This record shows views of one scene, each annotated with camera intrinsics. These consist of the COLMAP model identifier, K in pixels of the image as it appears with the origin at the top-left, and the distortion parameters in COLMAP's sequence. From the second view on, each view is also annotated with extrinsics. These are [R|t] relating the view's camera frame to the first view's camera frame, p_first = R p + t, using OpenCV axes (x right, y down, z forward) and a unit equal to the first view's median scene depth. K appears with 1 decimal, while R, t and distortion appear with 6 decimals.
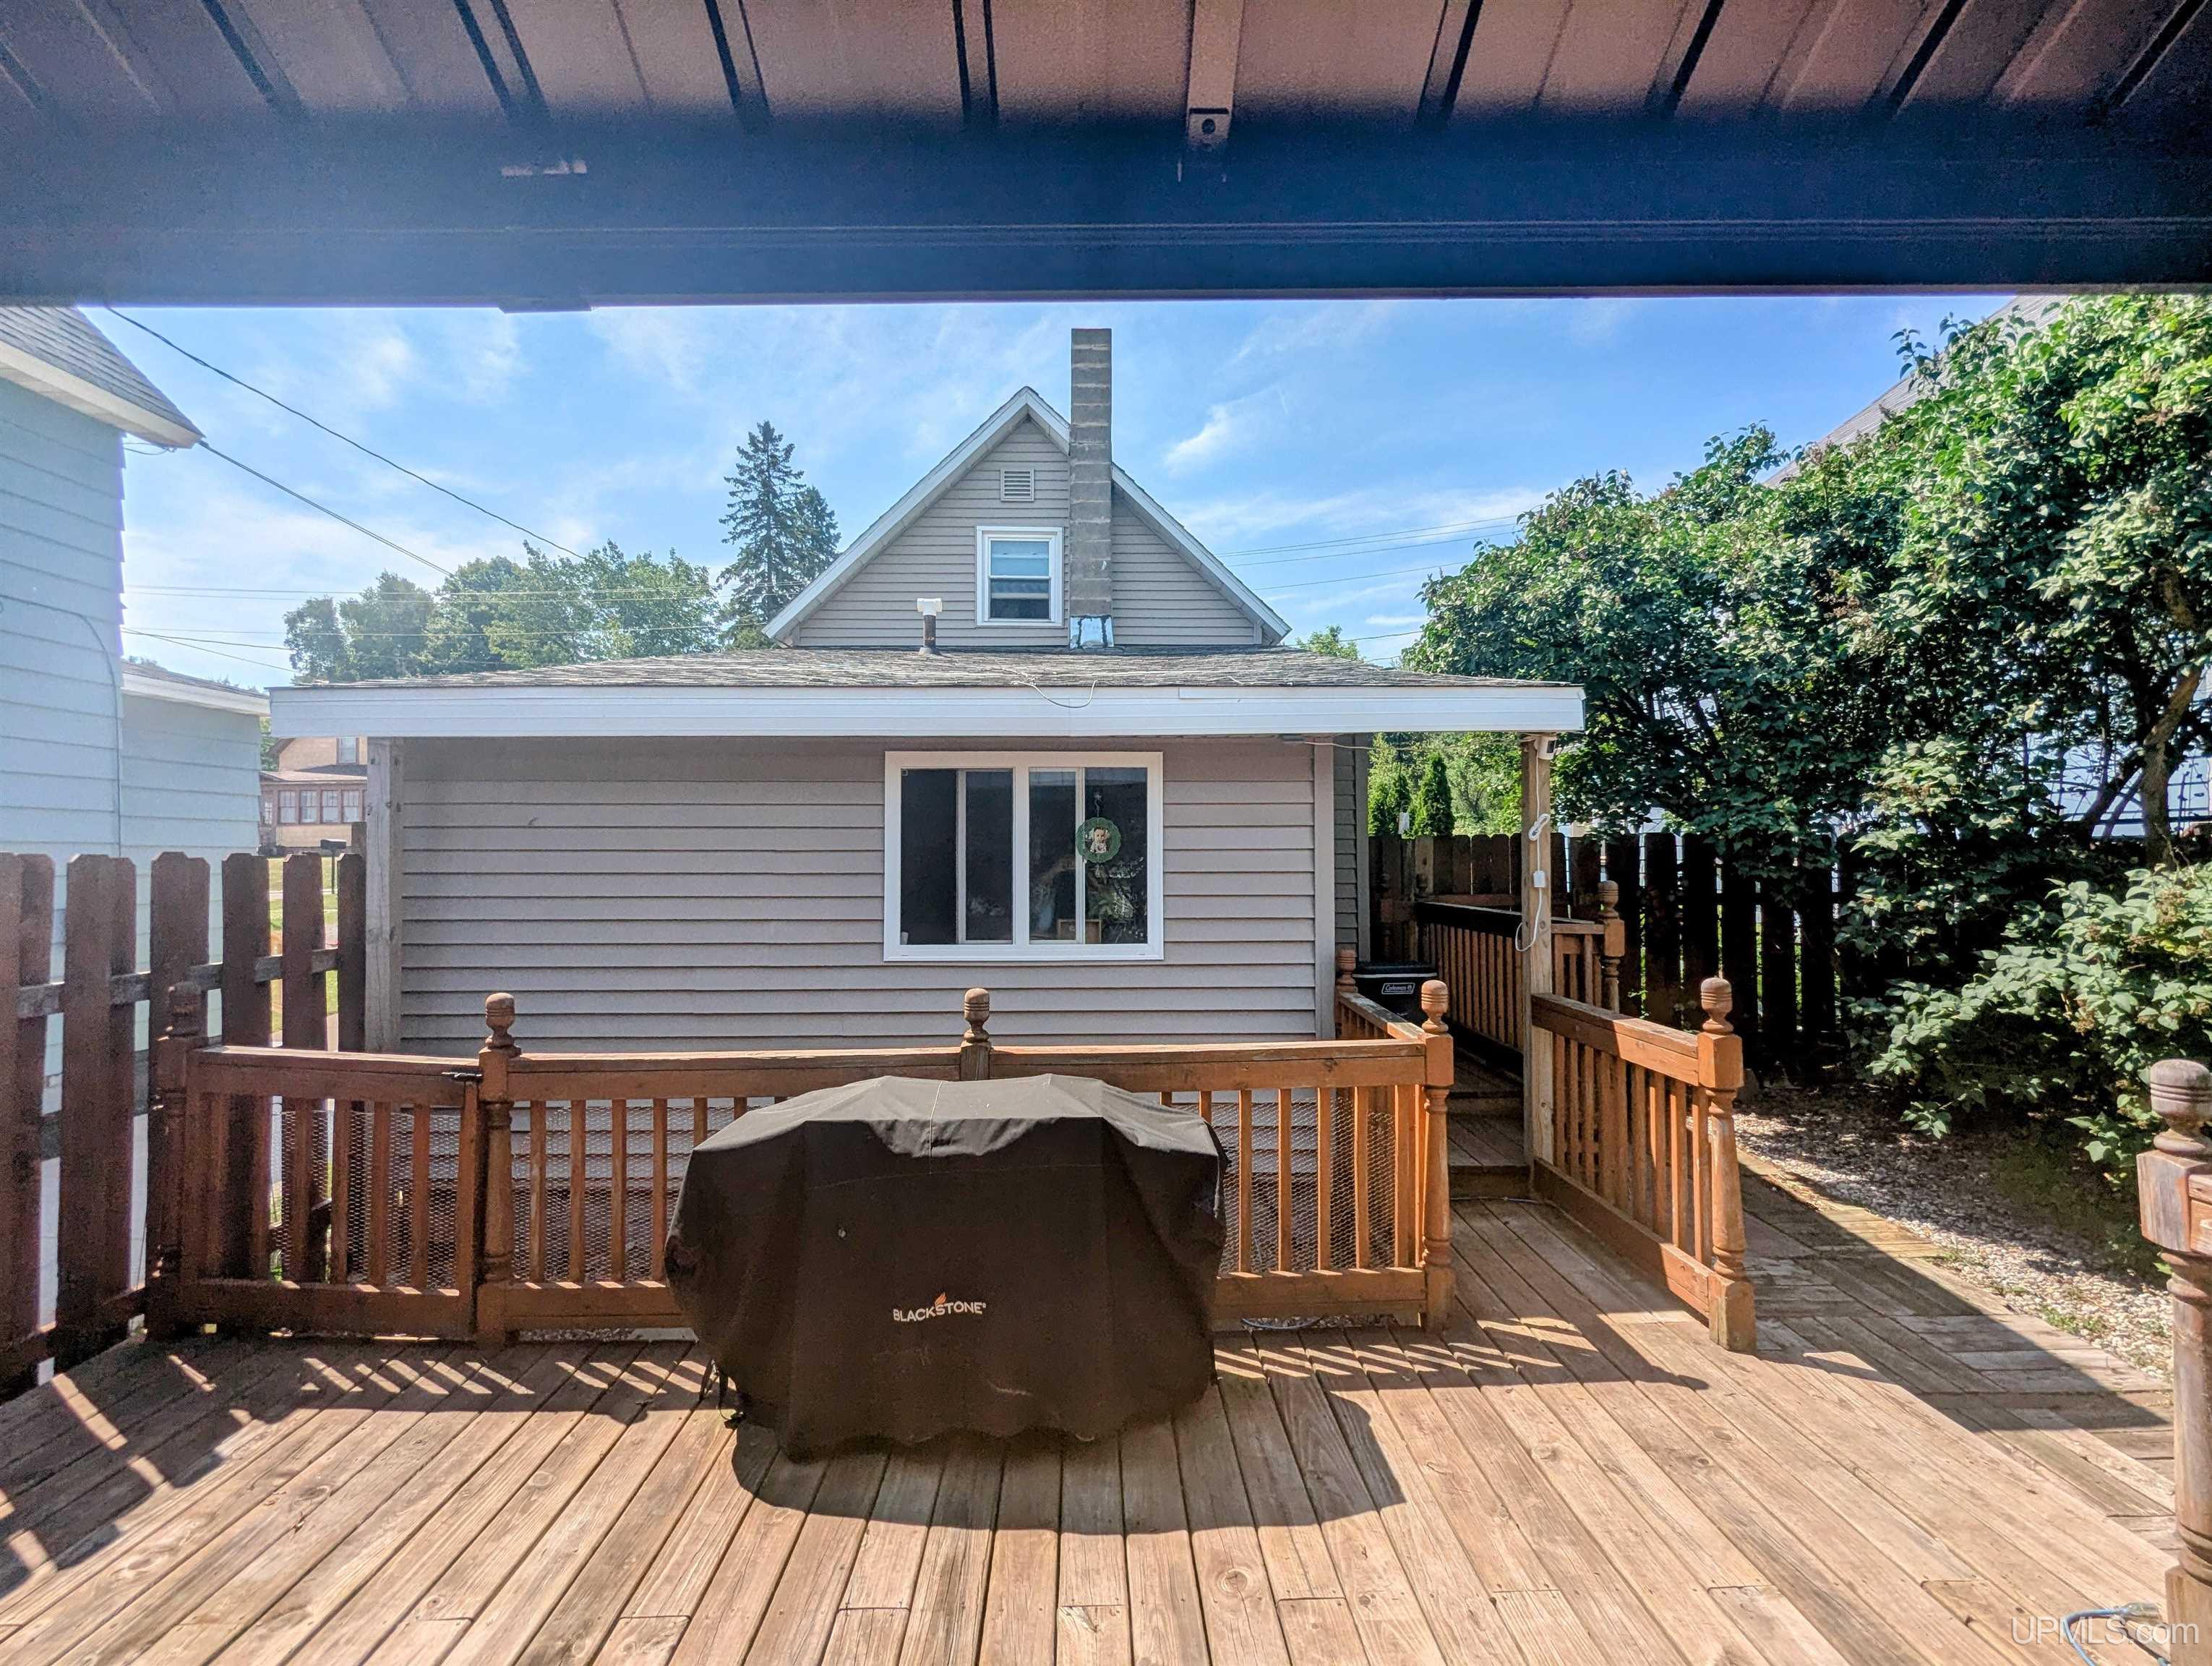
lens RADIAL K [[1051.4, 0, 1106.4], [0, 1051.4, 841.6], [0, 0, 1]] dist [0.003562, -0.001602]
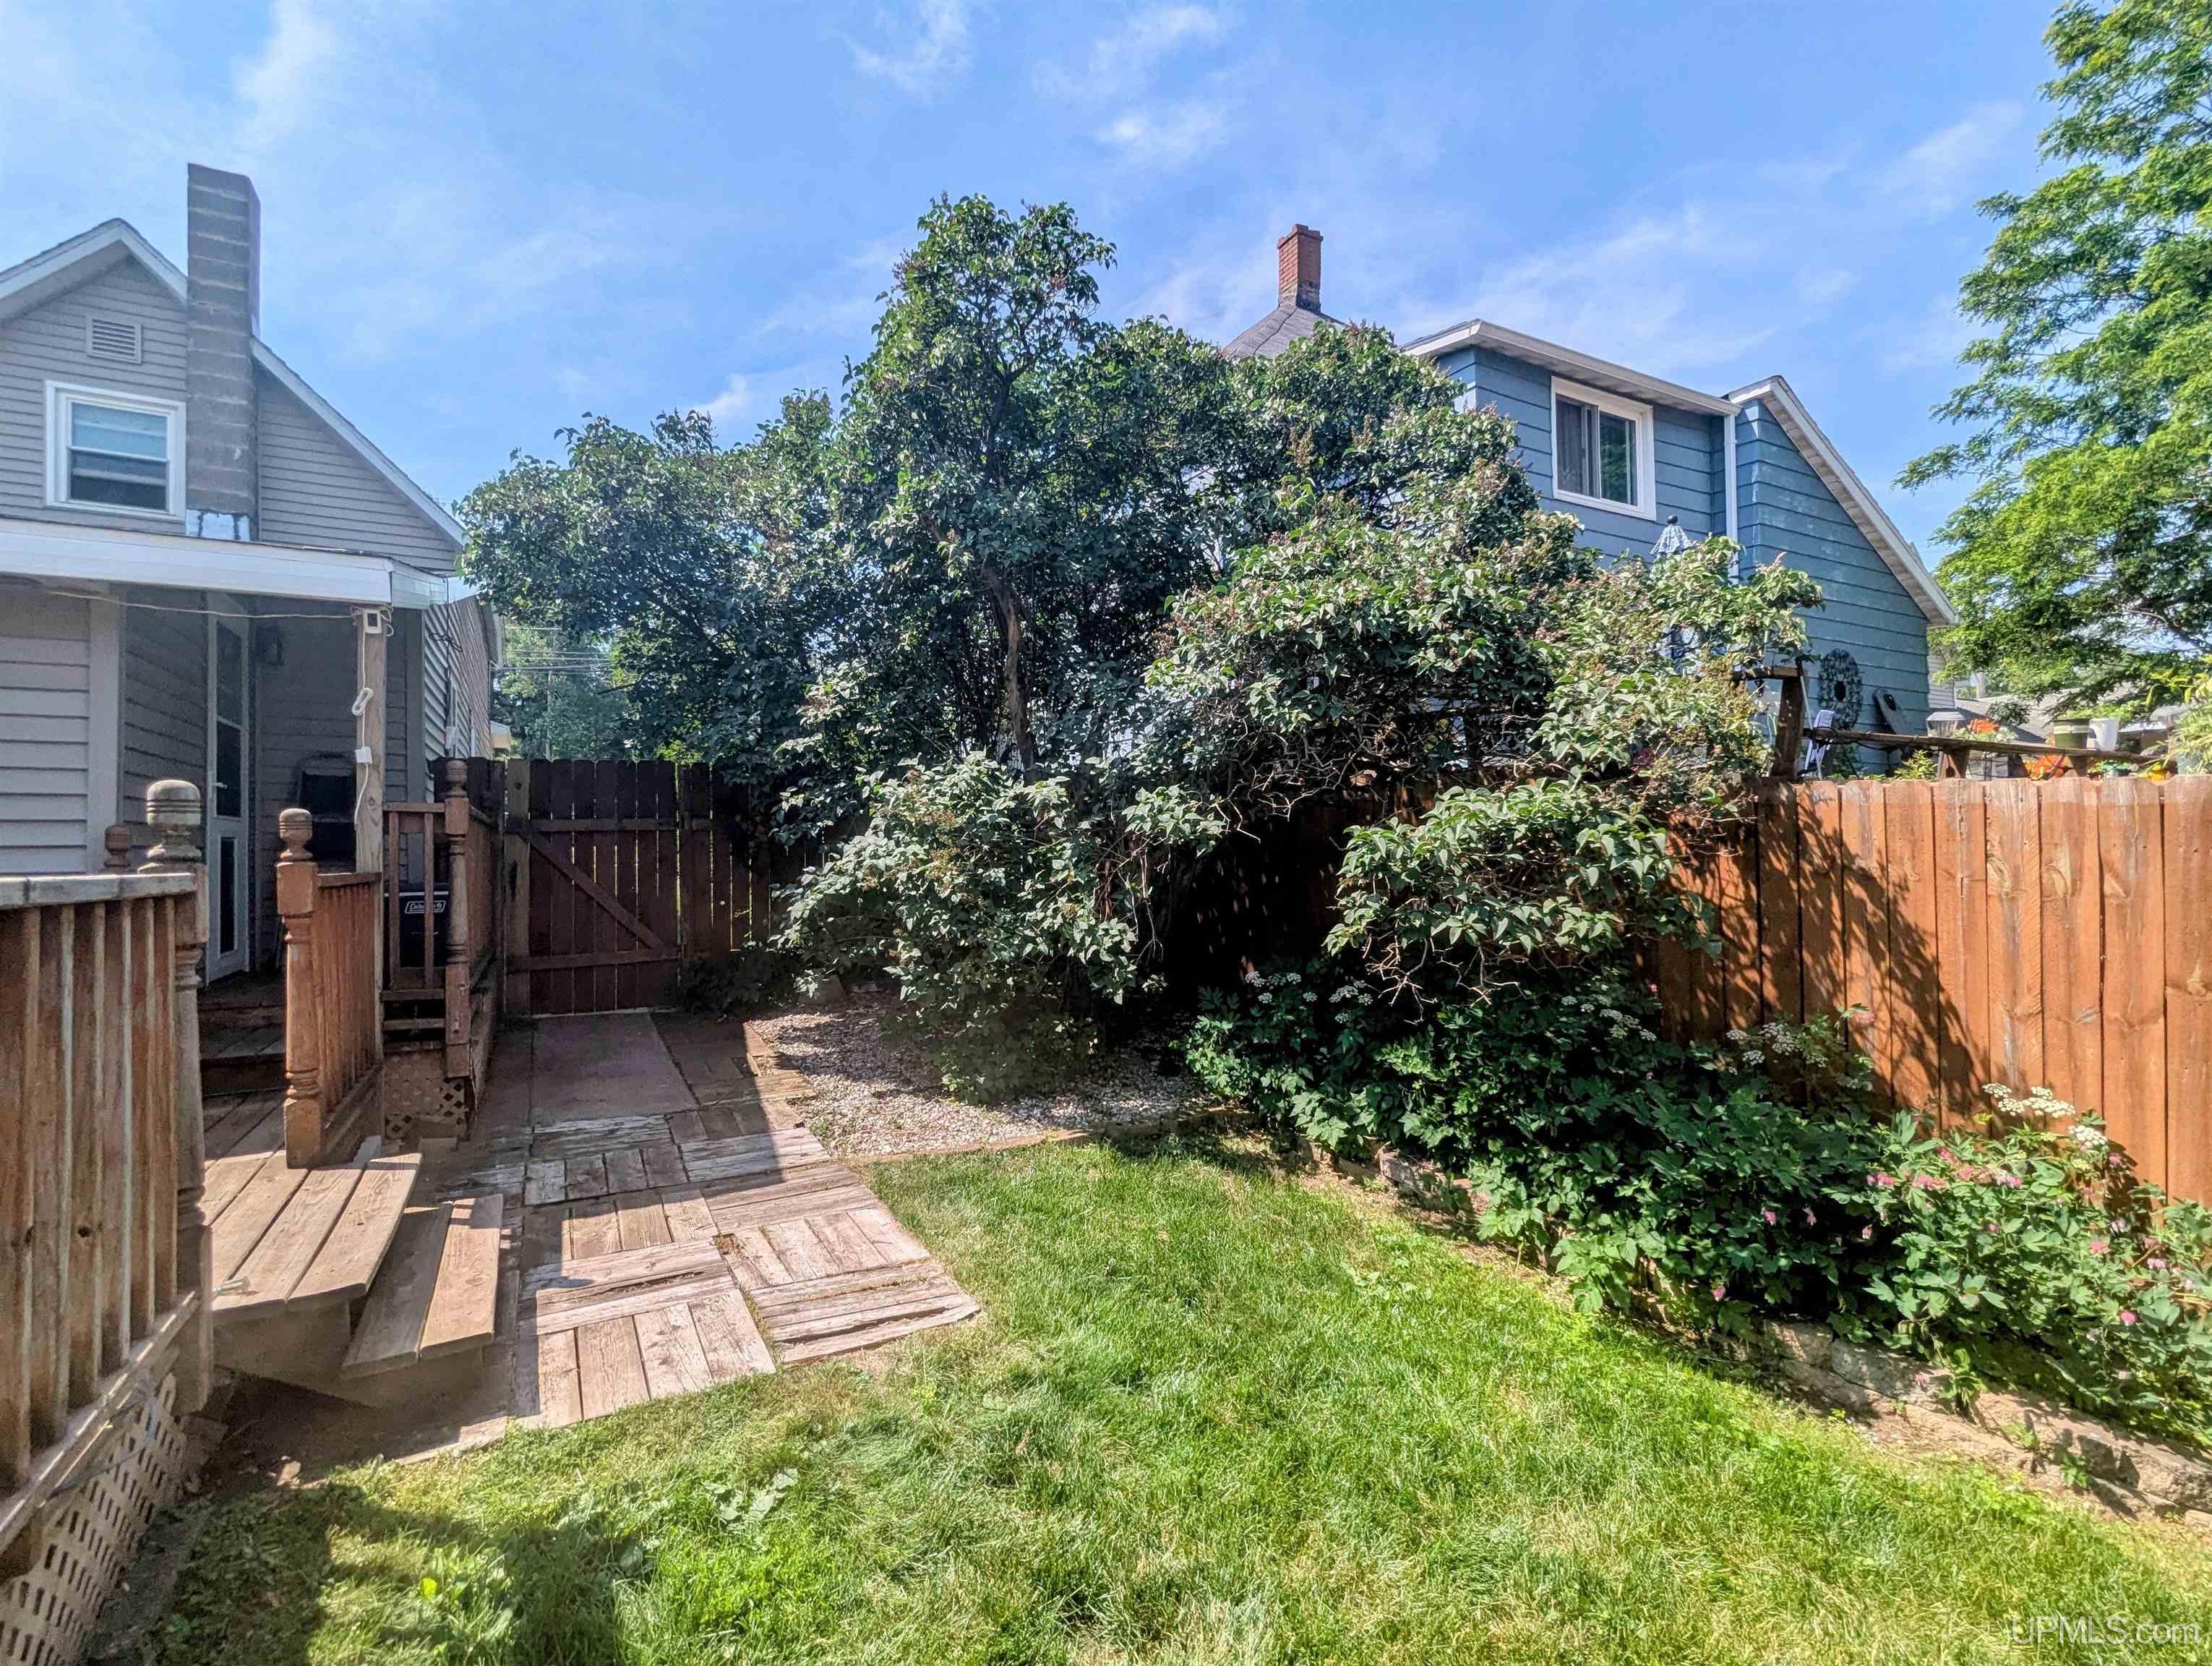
lens RADIAL K [[1051.4, 0, 1093.9], [0, 1051.4, 829.3], [0, 0, 1]] dist [0.003562, -0.001602]
pose [[0.887020, 0.004139, 0.461712, 0.221442], [-0.002370, 0.999987, -0.004411, 0.042571], [-0.461725, 0.002819, 0.887019, -0.072541]]
